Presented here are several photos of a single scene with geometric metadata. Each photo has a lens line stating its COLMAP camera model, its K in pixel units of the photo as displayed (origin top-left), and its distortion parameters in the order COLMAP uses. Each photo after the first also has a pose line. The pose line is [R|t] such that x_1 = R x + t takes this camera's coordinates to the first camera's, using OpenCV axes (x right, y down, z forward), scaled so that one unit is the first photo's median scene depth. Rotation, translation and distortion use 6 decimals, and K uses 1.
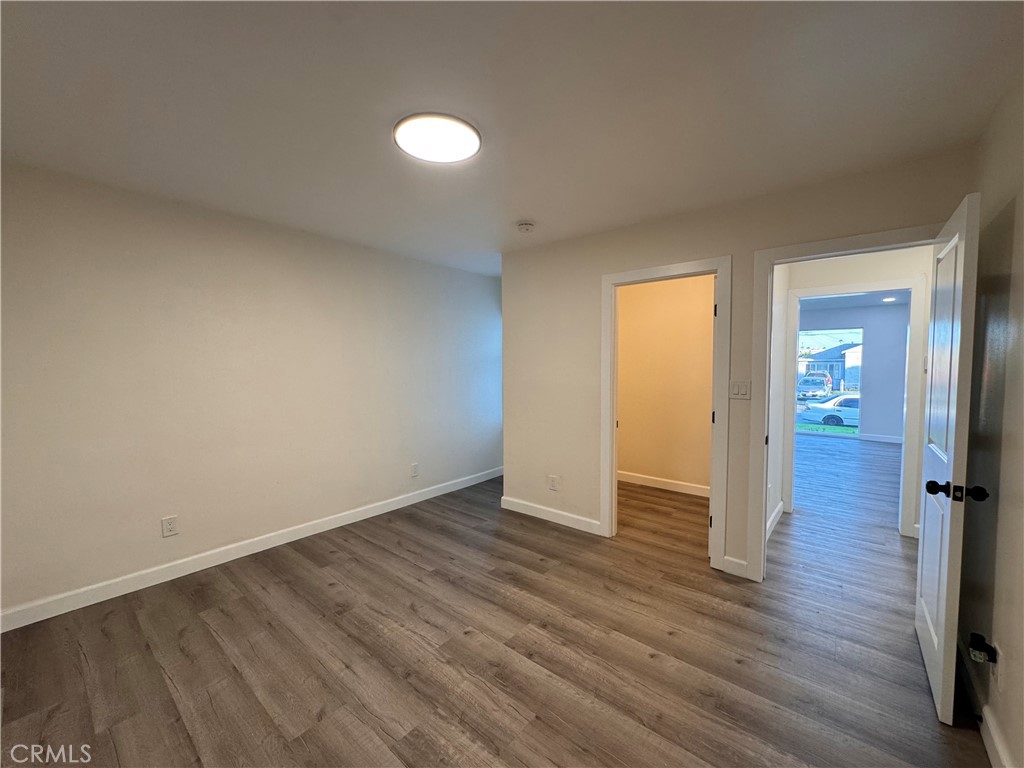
lens RADIAL K [[408.9, 0, 512.3], [0, 408.9, 384.9], [0, 0, 1]] dist [0.002874, 0.000040]
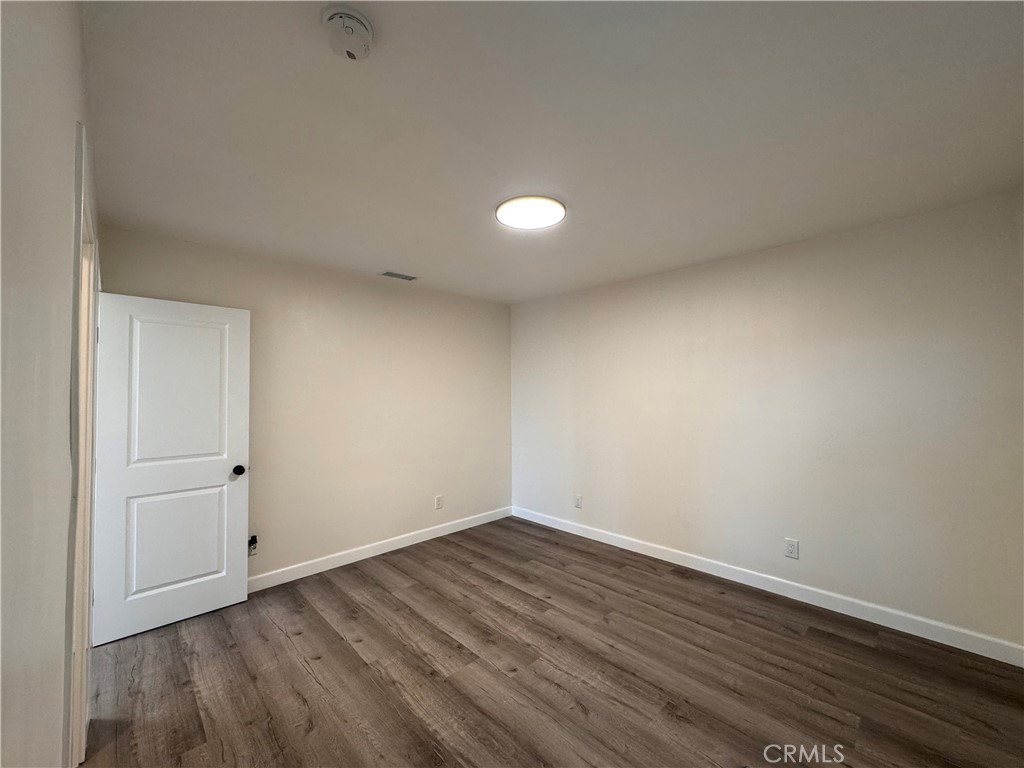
lens RADIAL K [[408.9, 0, 512.0], [0, 408.9, 387.4], [0, 0, 1]] dist [0.002874, 0.000040]
pose [[-0.994439, 0.009696, 0.104869, -0.226685], [0.013547, 0.999257, 0.036074, -0.113725], [-0.104441, 0.037294, -0.993832, 2.048067]]
